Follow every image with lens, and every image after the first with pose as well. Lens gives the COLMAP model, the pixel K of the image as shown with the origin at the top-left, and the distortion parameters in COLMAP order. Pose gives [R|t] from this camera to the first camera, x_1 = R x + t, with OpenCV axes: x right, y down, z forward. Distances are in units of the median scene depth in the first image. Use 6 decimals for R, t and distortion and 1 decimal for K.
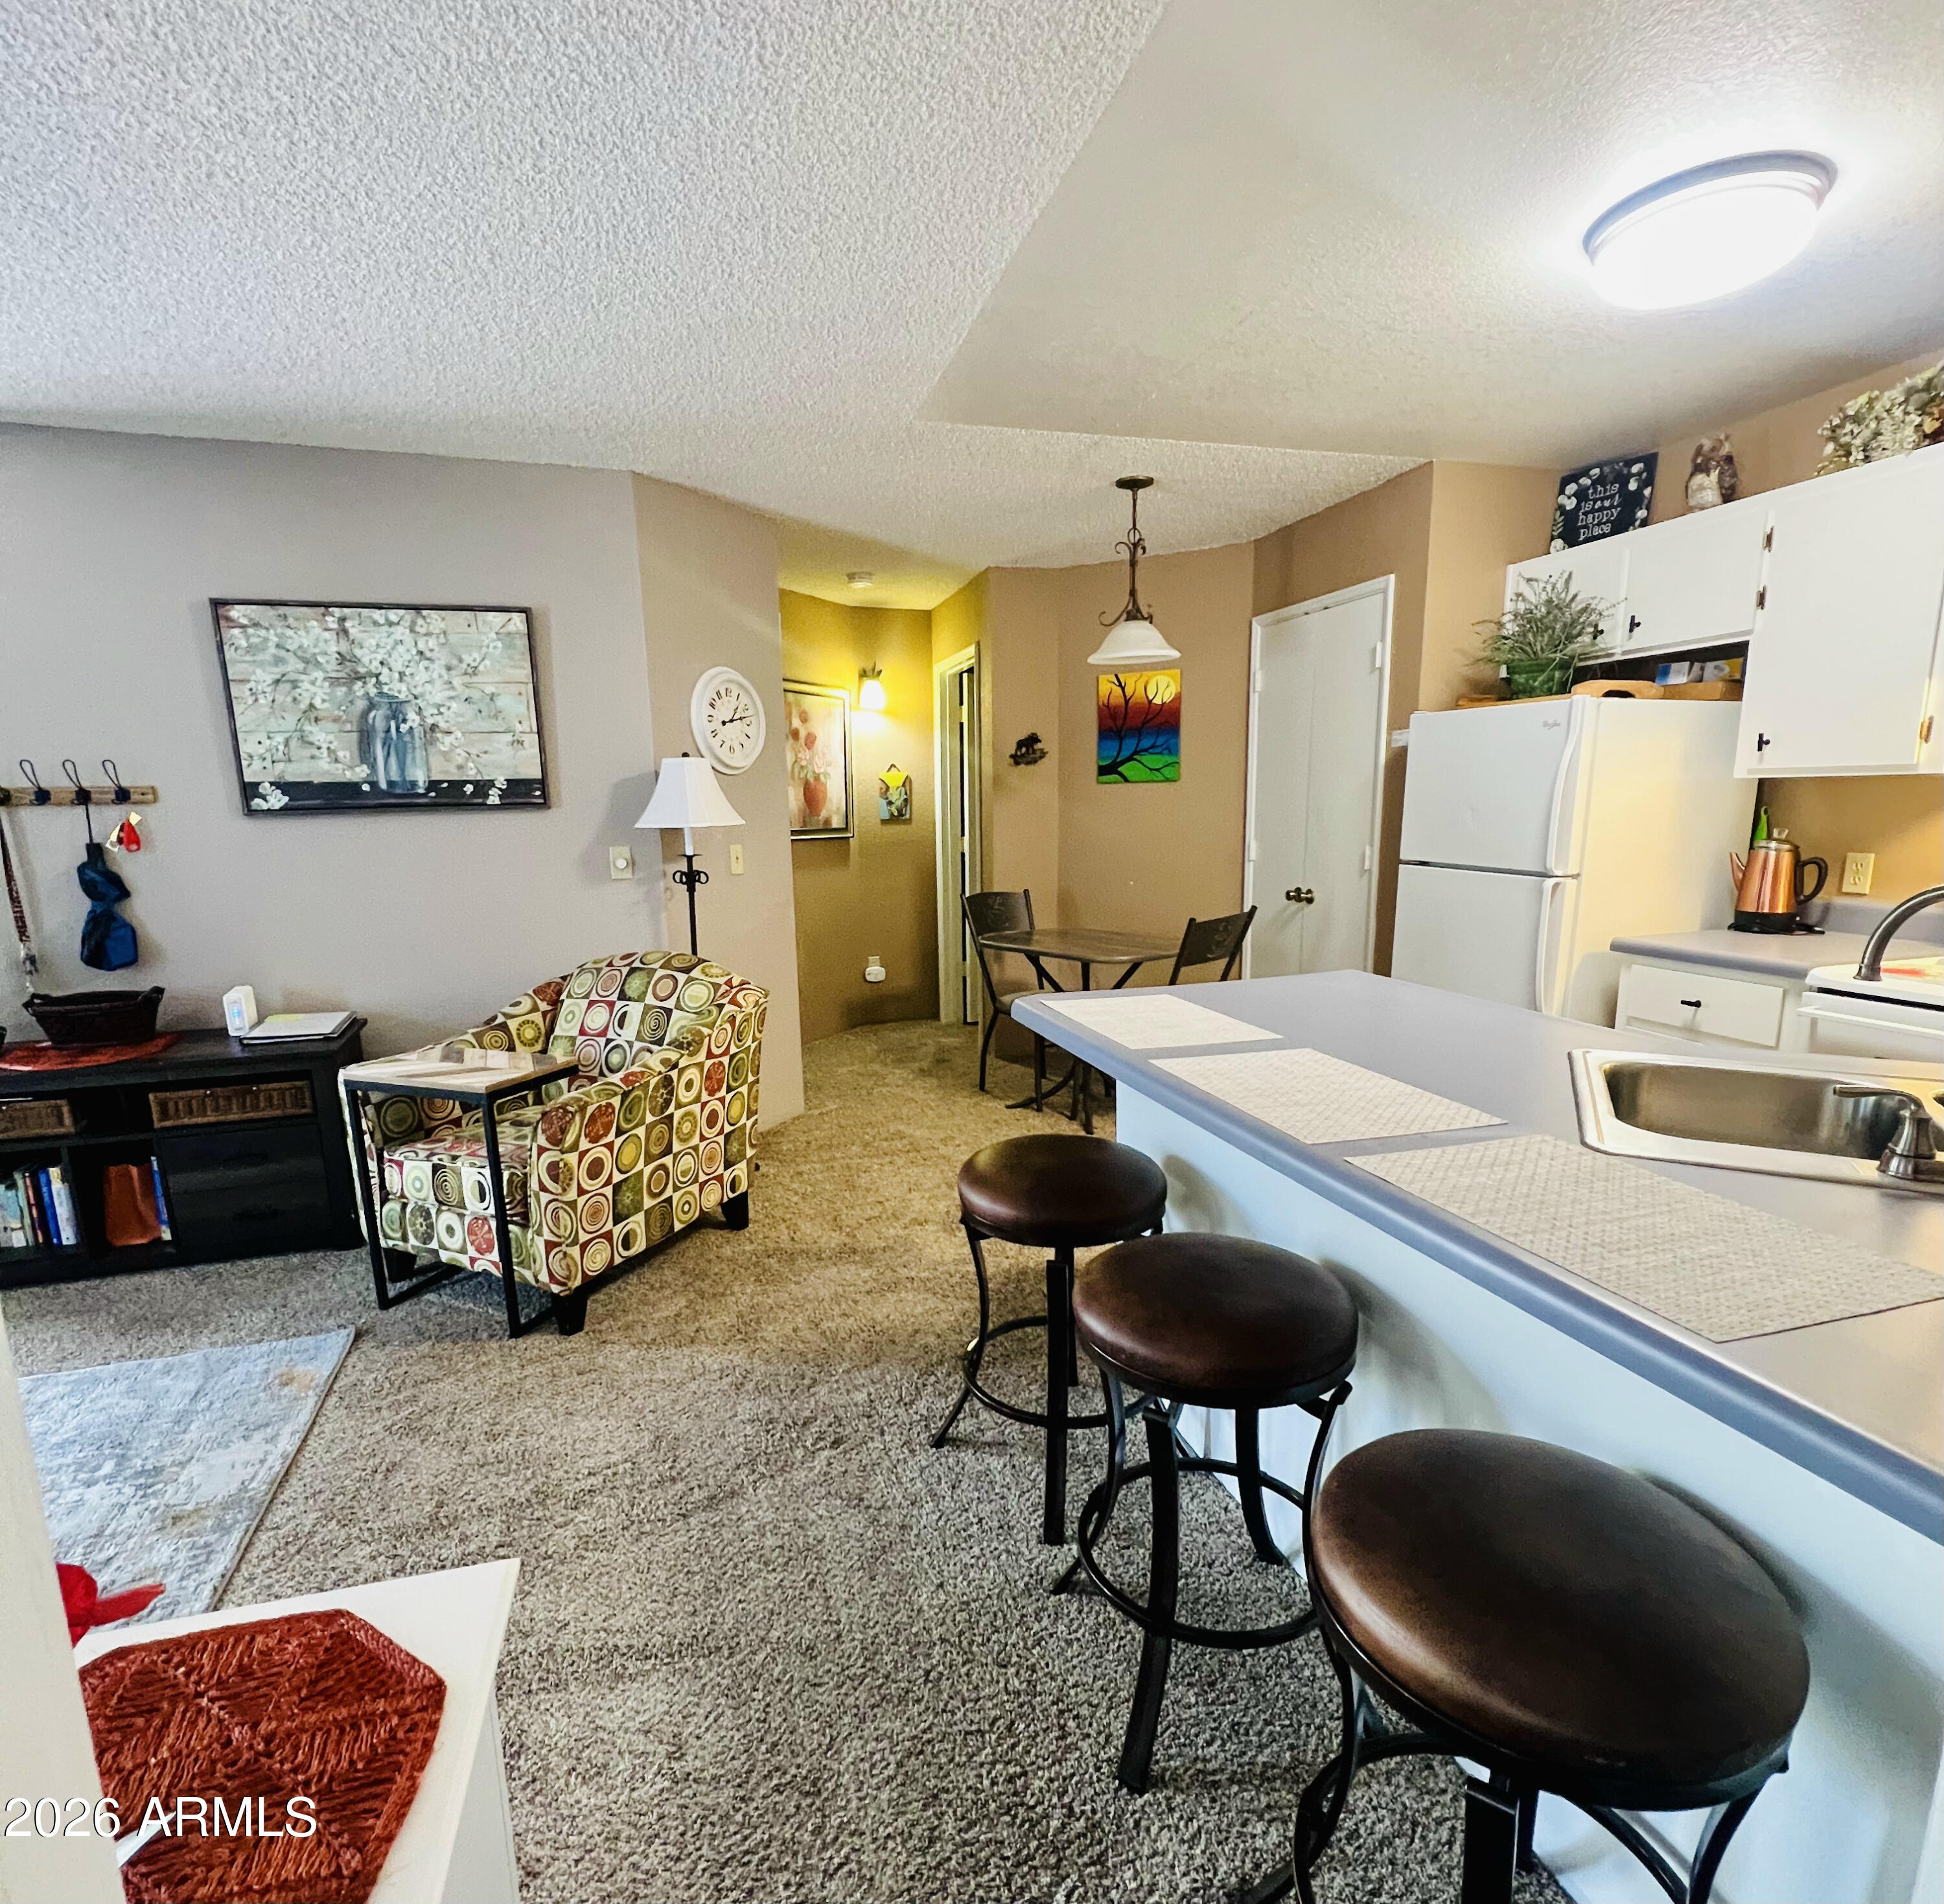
lens RADIAL K [[1046.0, 0, 991.2], [0, 1046.0, 978.7], [0, 0, 1]] dist [-0.001804, -0.004378]
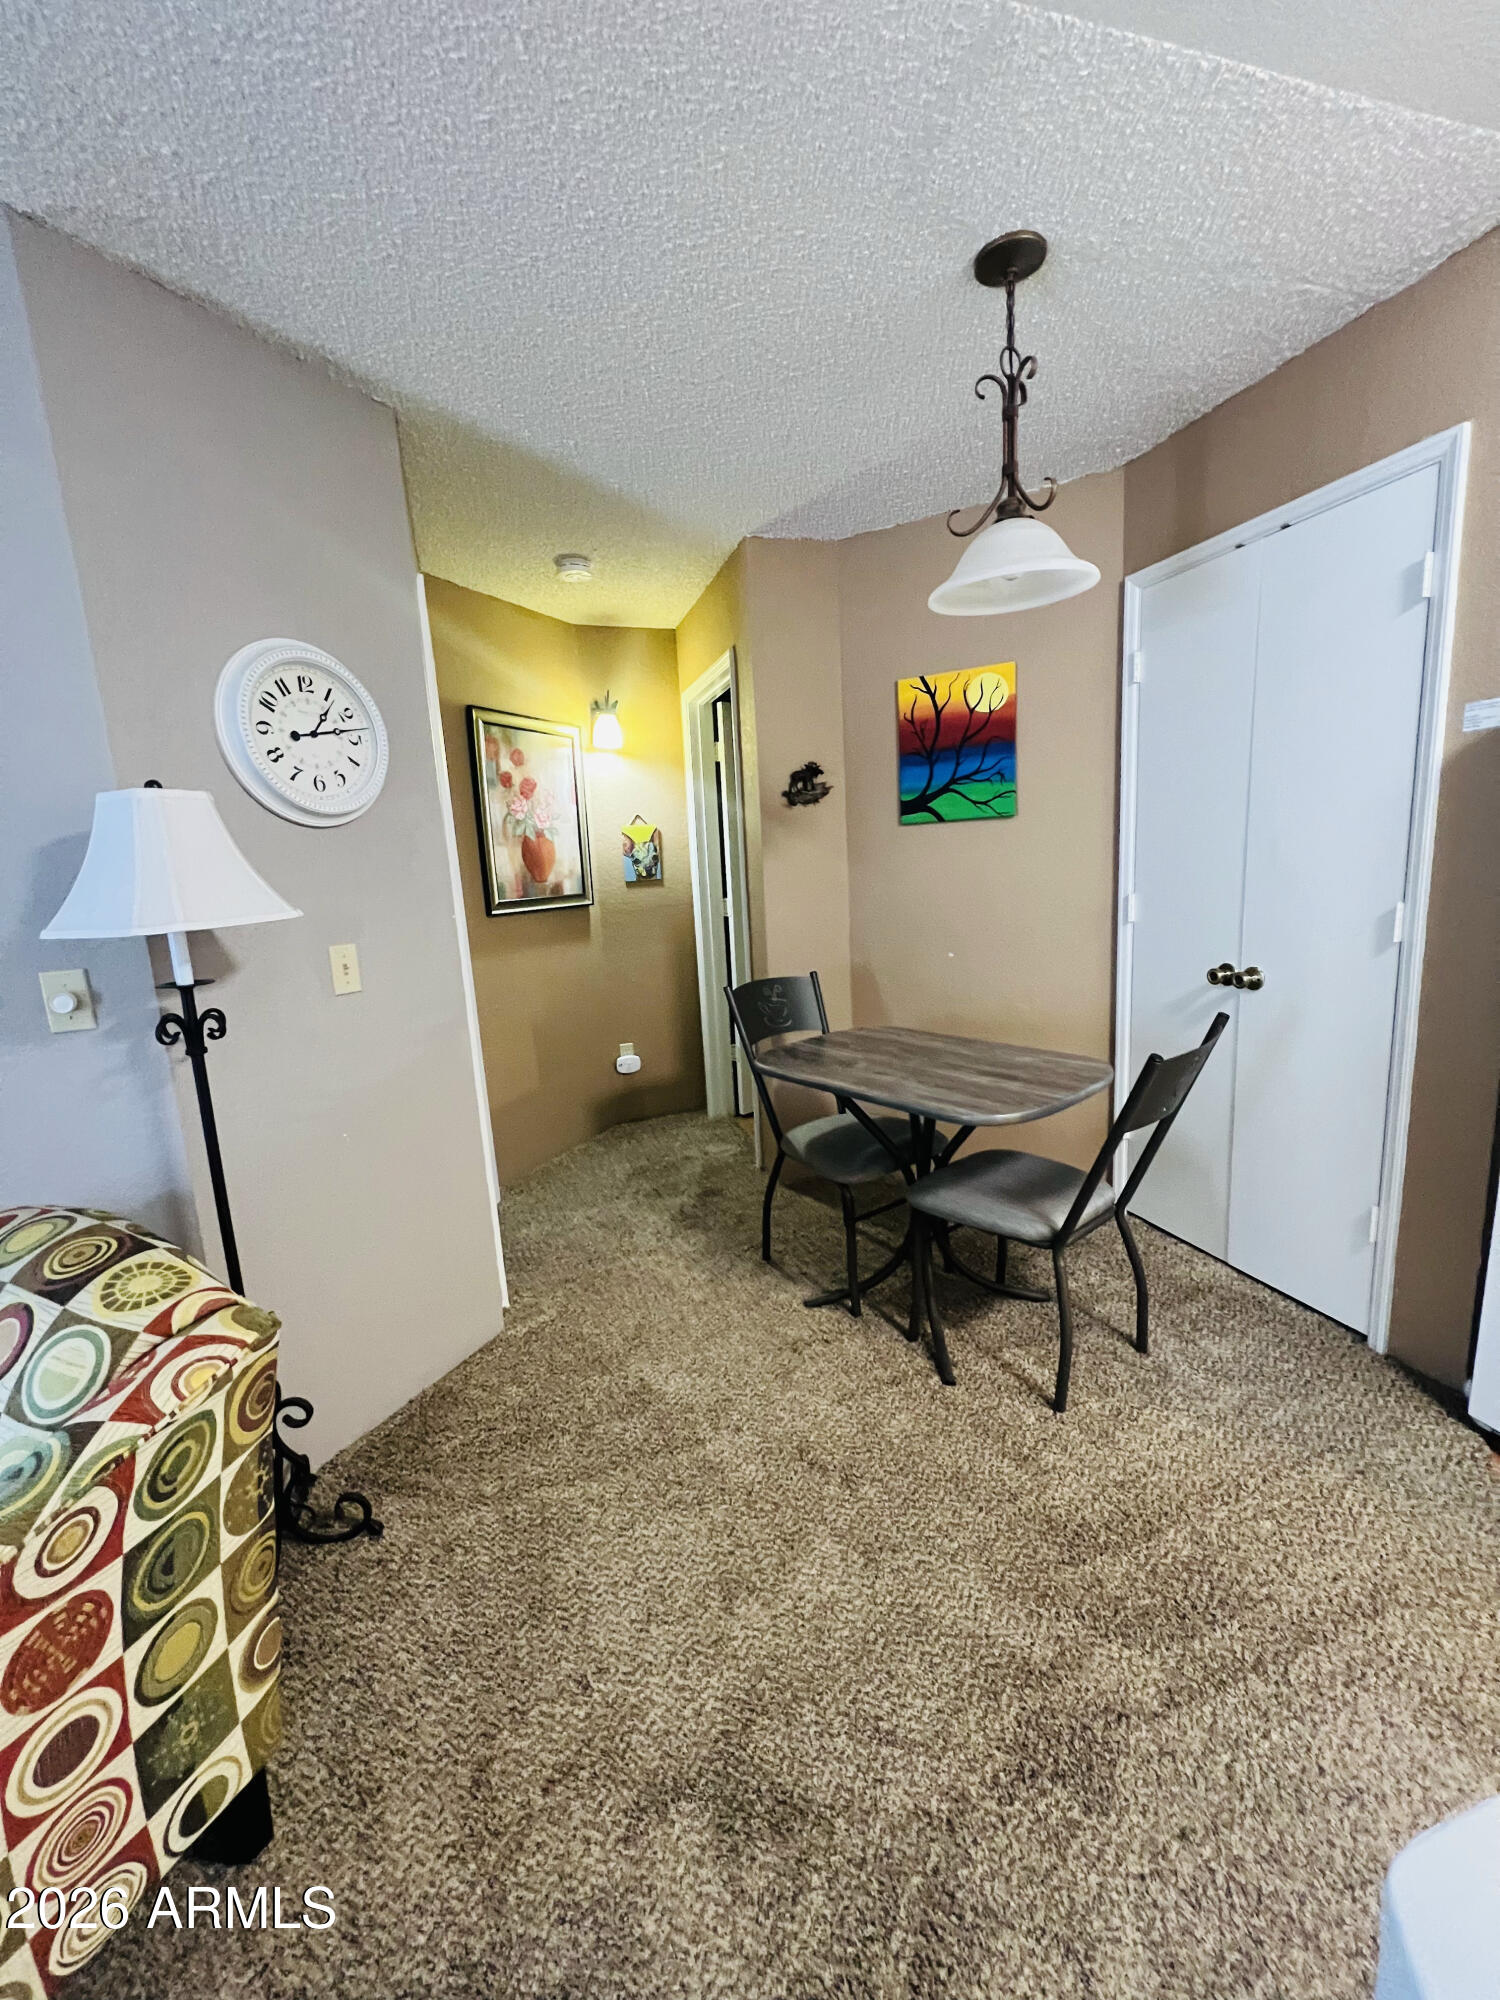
lens RADIAL K [[802.2, 0, 760.8], [0, 802.2, 987.7], [0, 0, 1]] dist [0.001203, -0.000037]
pose [[0.999055, -0.042512, 0.009071, -0.009133], [0.042551, 0.999085, -0.004241, -0.073538], [-0.008882, 0.004623, 0.999950, 0.434562]]
